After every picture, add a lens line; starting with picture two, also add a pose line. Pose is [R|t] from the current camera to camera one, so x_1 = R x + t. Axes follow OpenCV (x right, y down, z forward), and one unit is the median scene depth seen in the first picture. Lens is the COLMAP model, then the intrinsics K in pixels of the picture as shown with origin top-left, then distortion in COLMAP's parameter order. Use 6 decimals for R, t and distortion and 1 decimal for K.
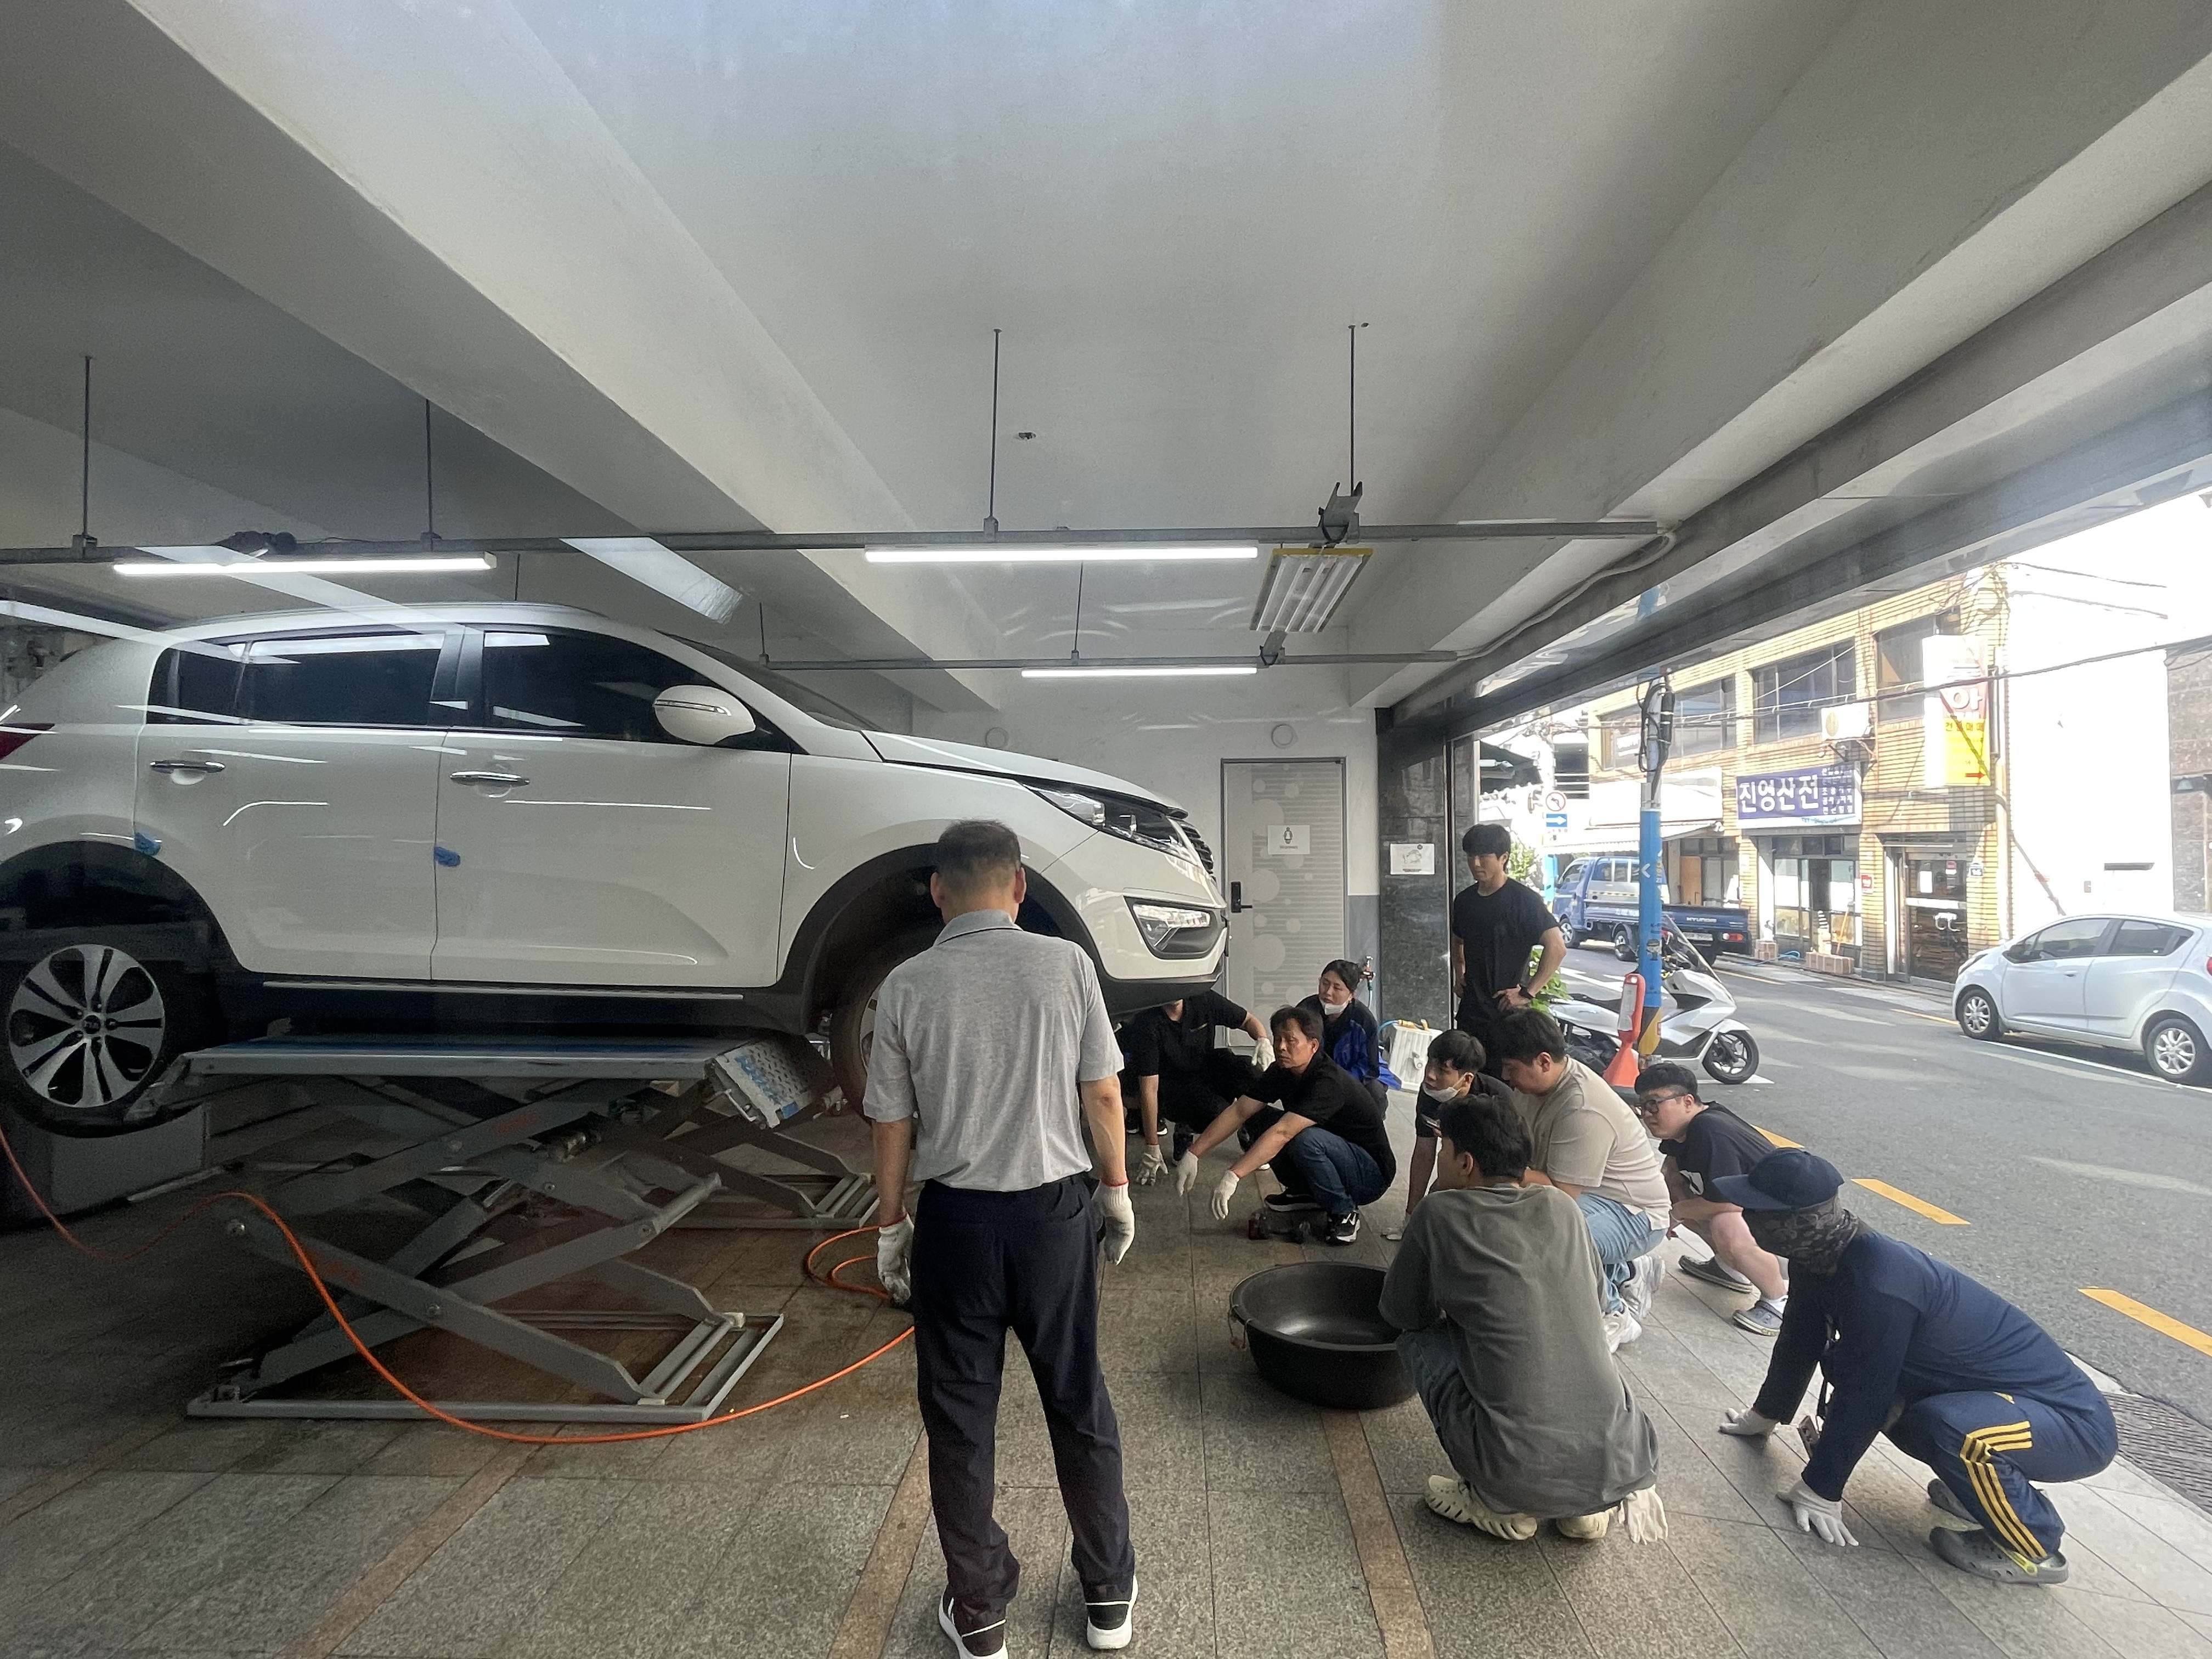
lens RADIAL K [[1108.4, 0, 1112.9], [0, 1108.4, 817.8], [0, 0, 1]] dist [-0.003579, 0.003638]
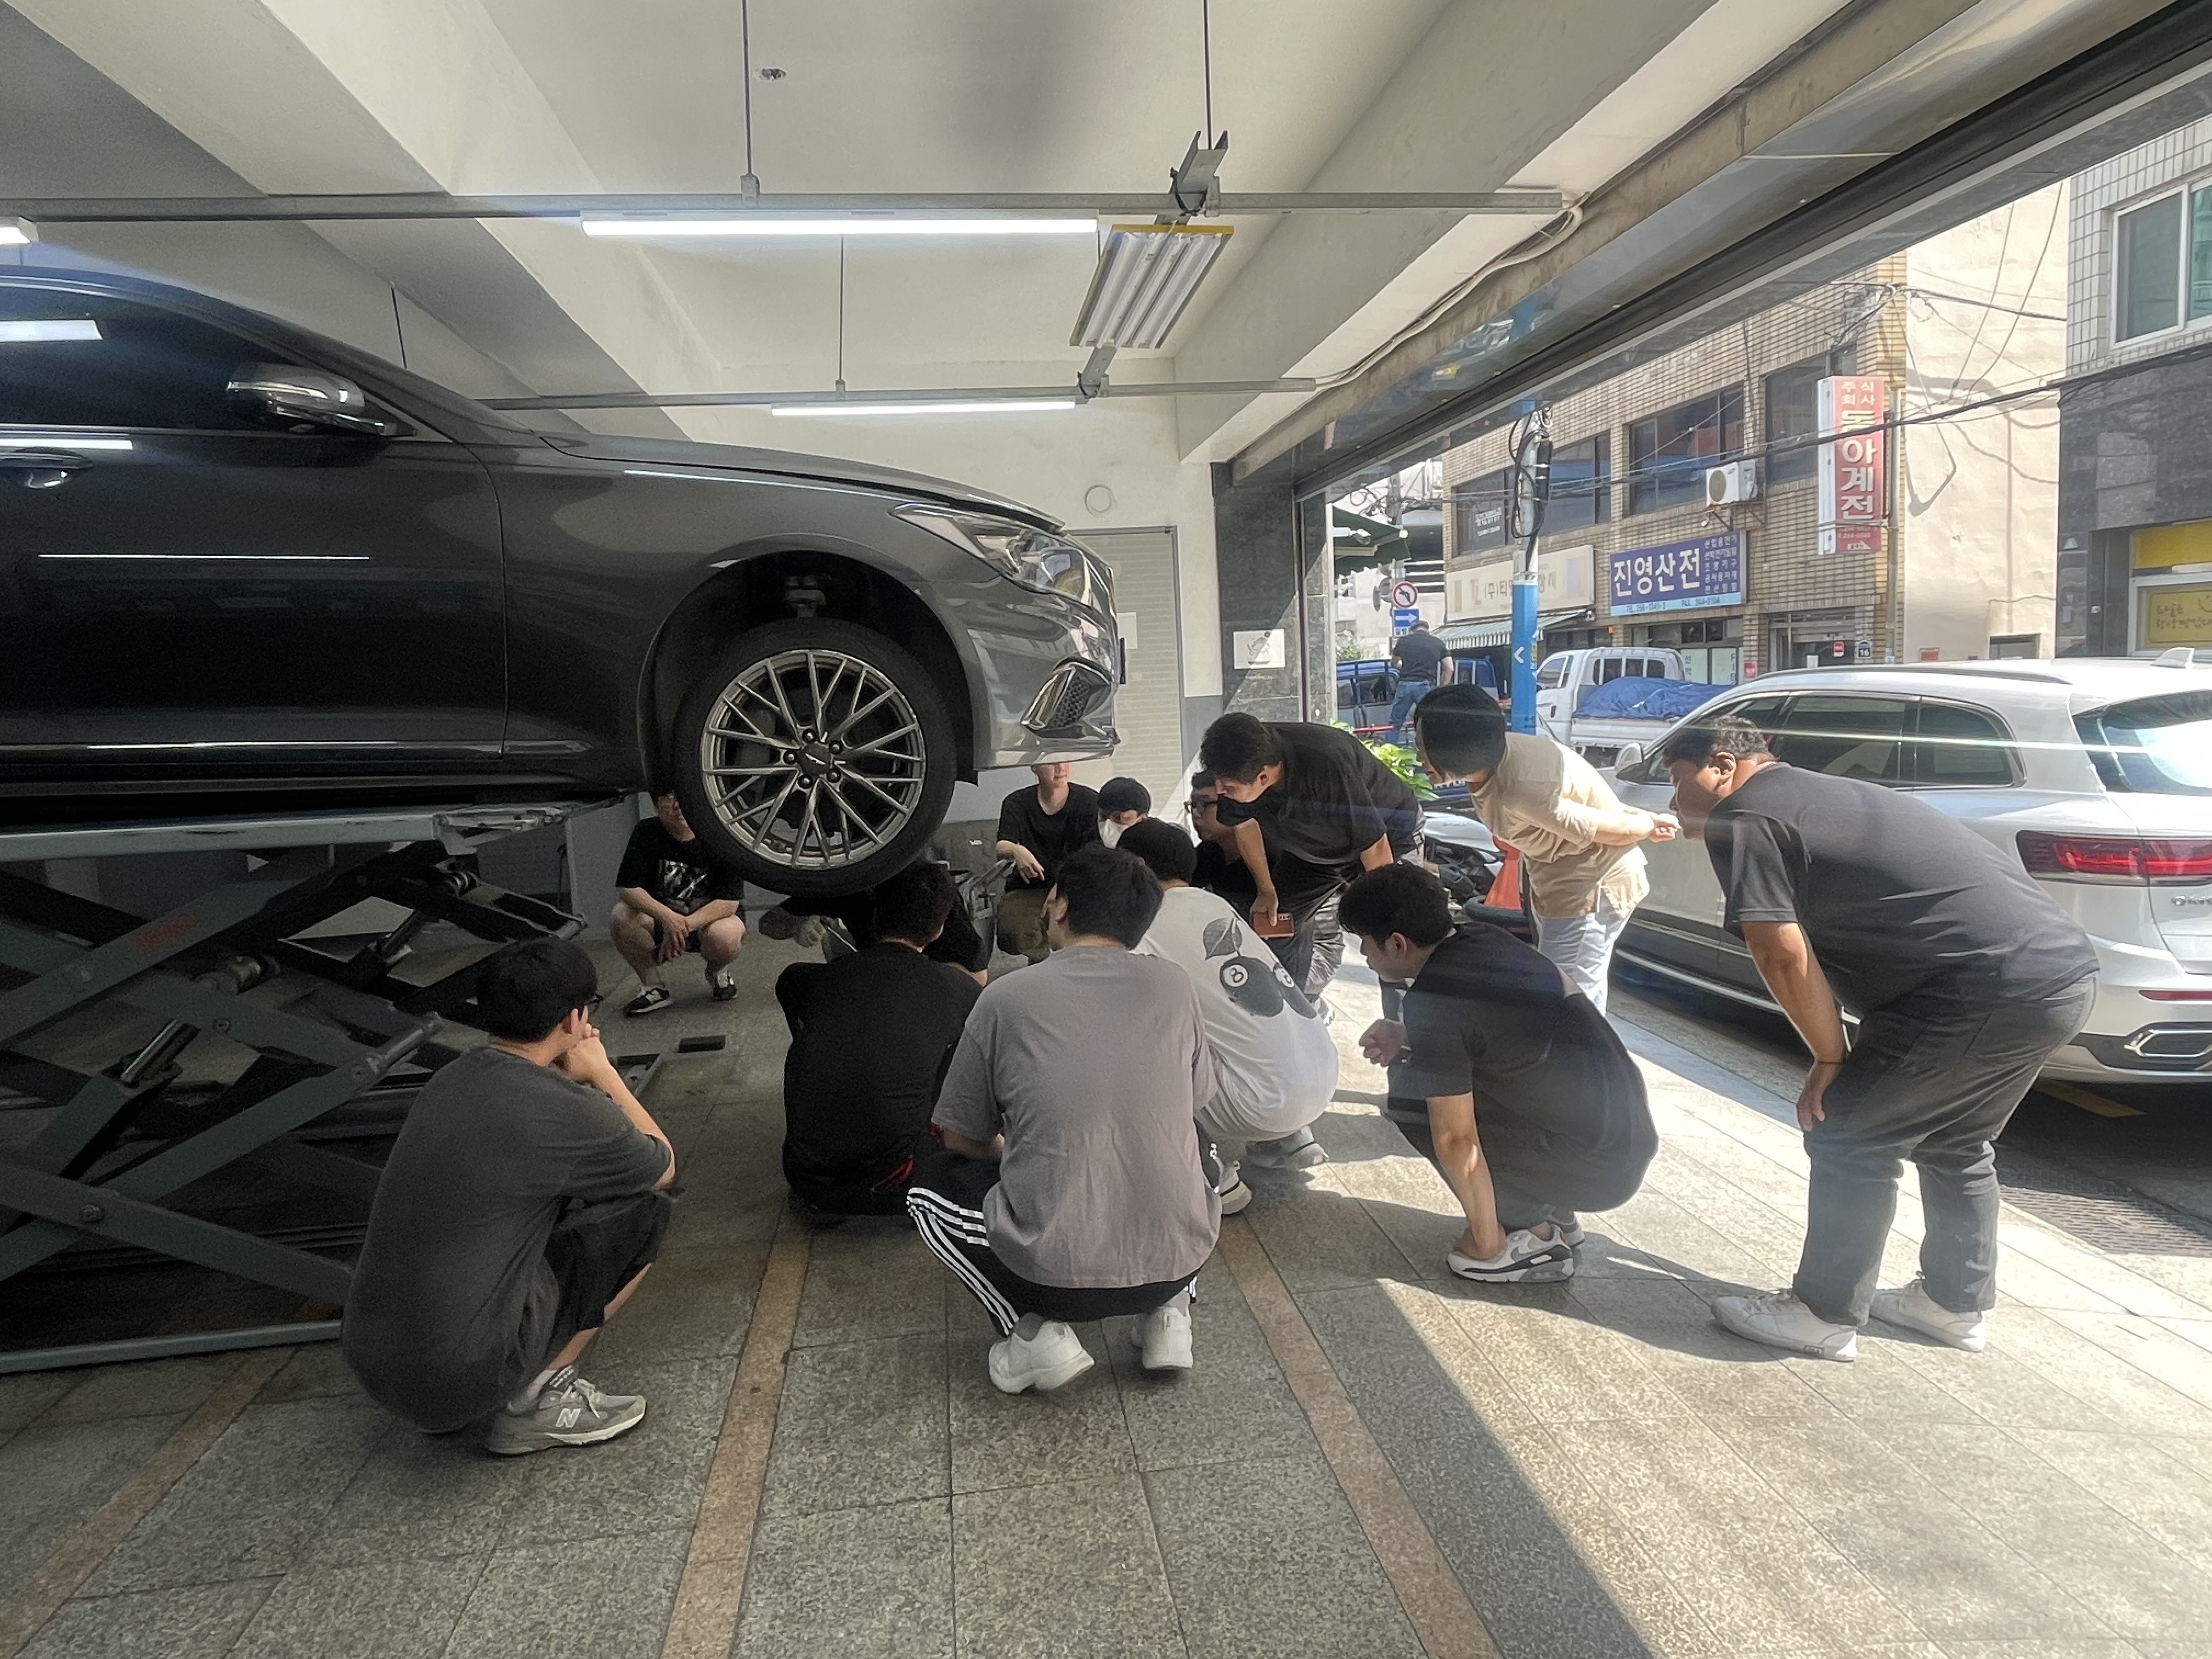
lens RADIAL K [[1402.8, 0, 1101.2], [0, 1402.8, 828.7], [0, 0, 1]] dist [0.006717, -0.011055]
pose [[0.984308, -0.061334, 0.165456, -0.056029], [0.038900, 0.990003, 0.135574, 0.049133], [-0.172118, -0.127010, 0.976854, -0.040047]]
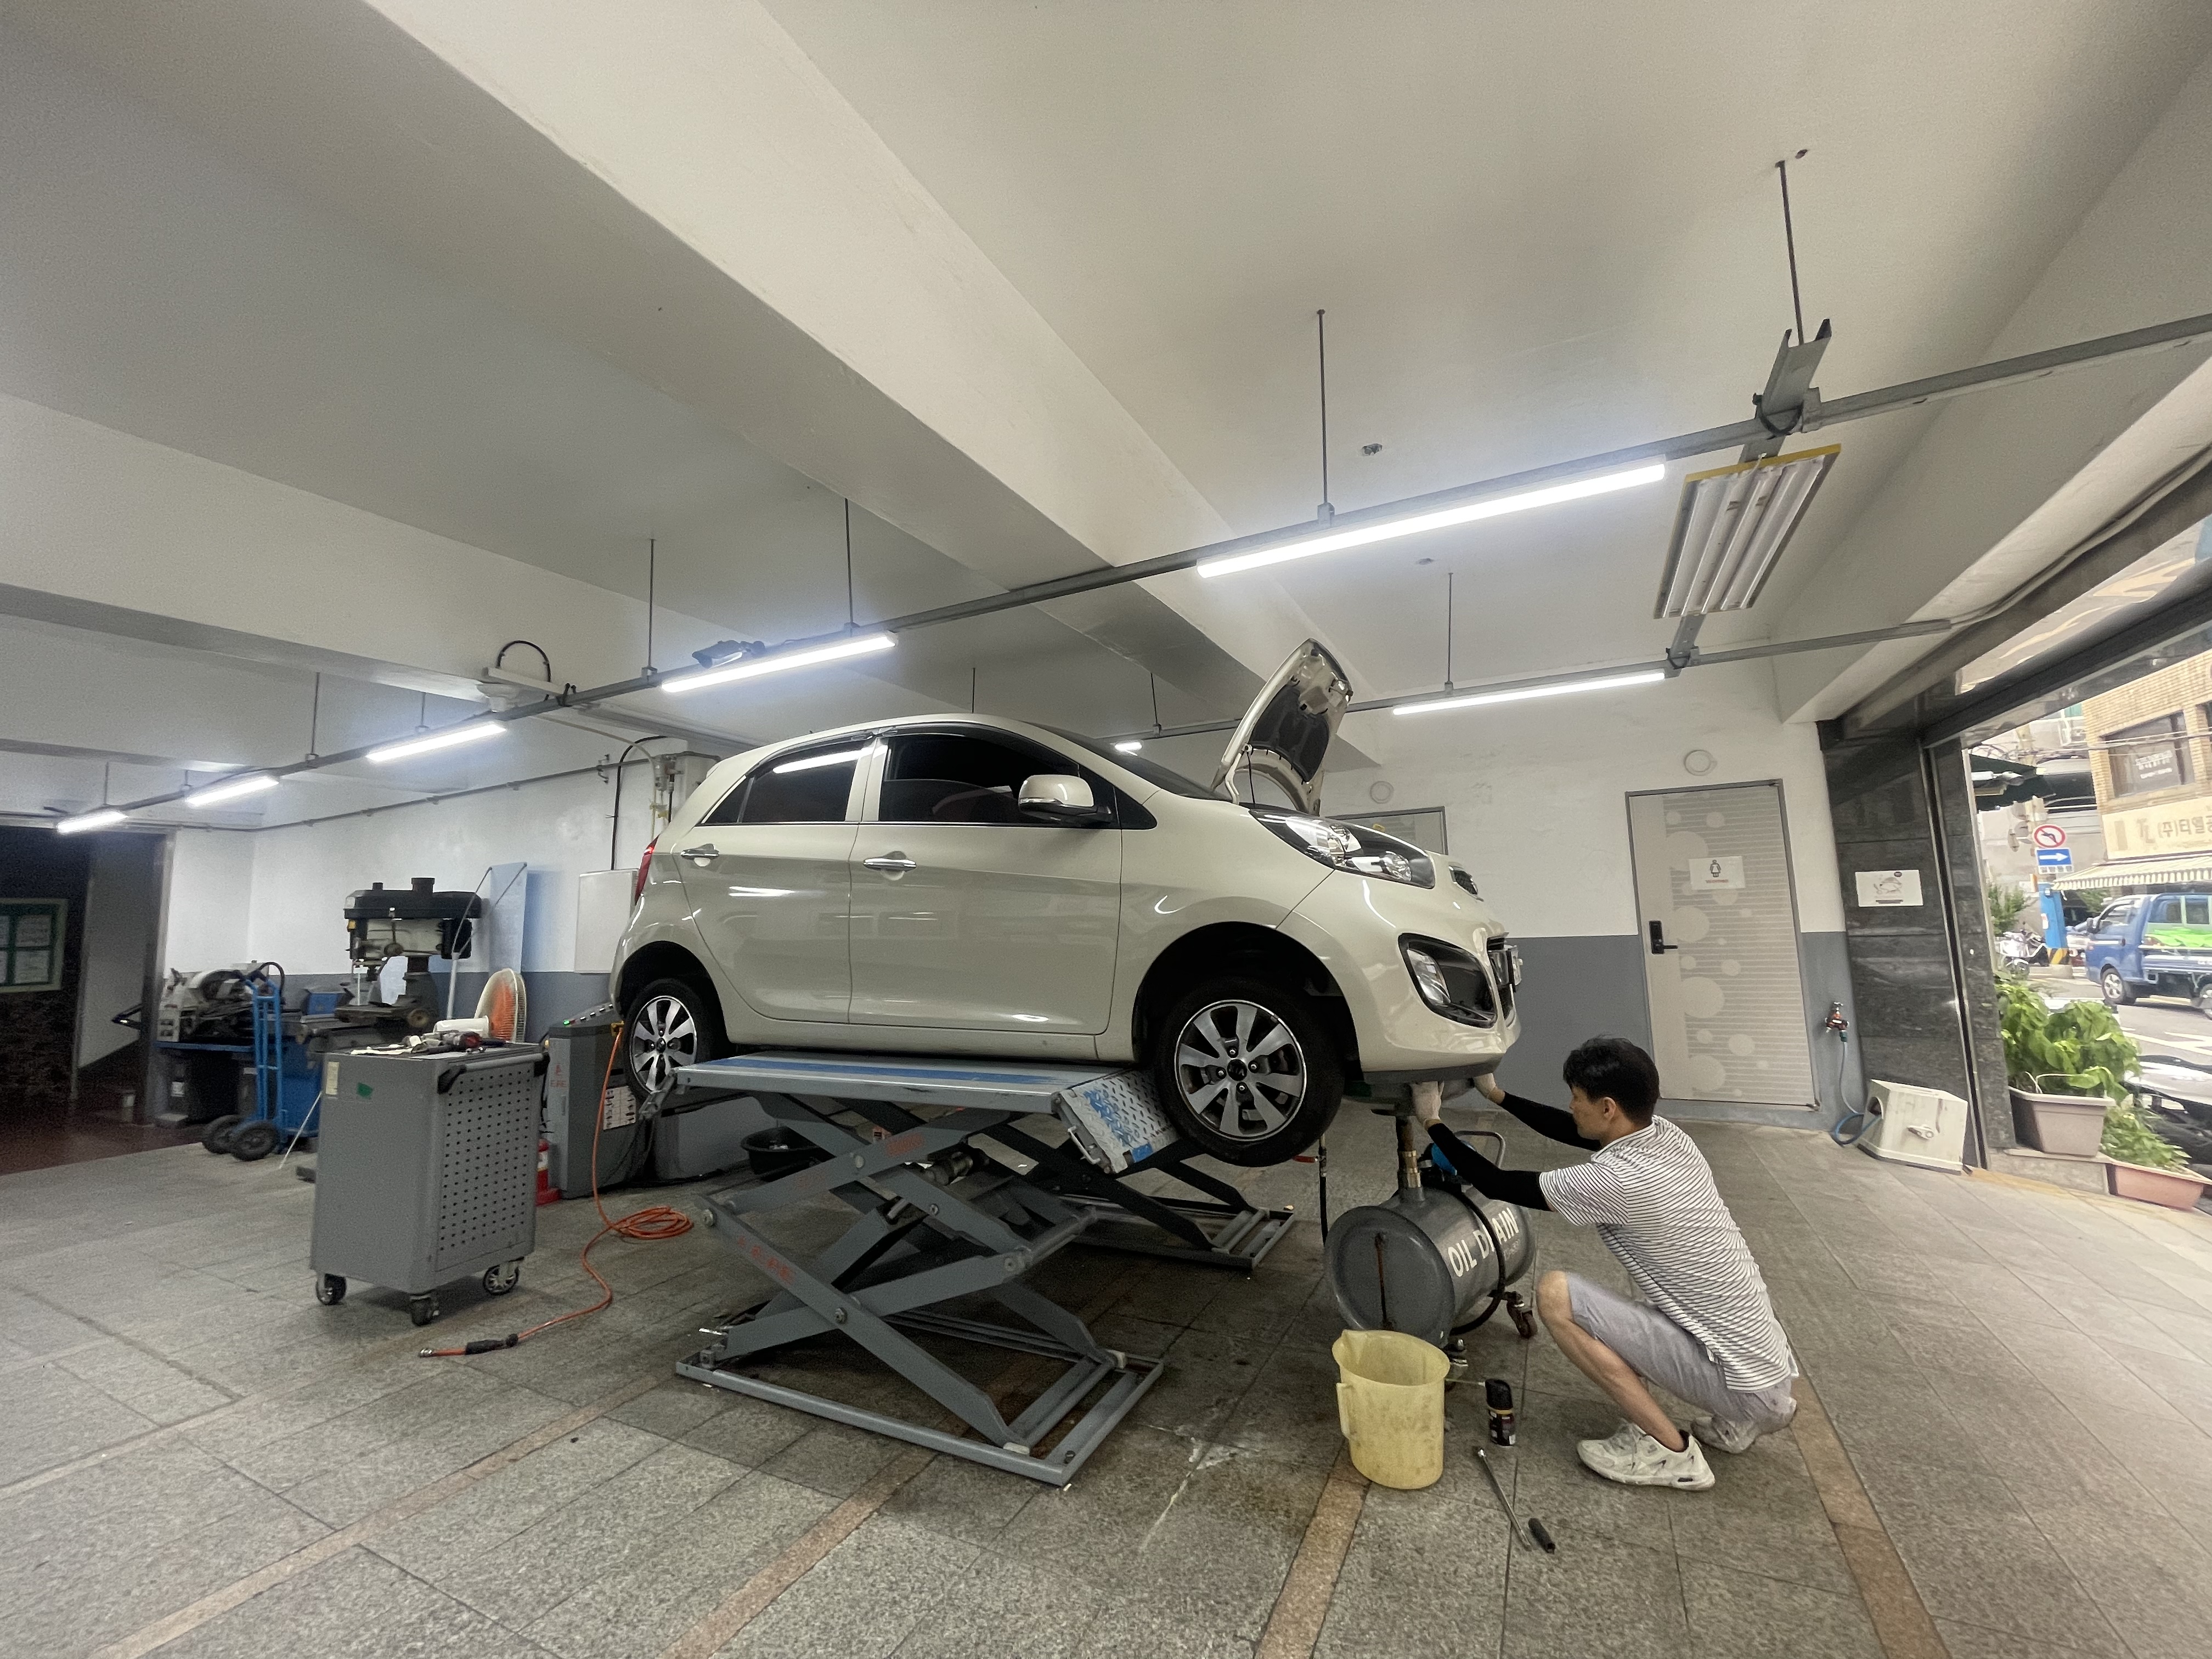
lens RADIAL K [[882.8, 0, 1112.9], [0, 882.8, 823.2], [0, 0, 1]] dist [-0.002793, 0.000444]
pose [[0.909784, -0.069910, -0.409152, 0.010763], [0.038089, 0.995616, -0.085423, 0.046047], [0.413331, 0.062132, 0.908459, 0.260034]]
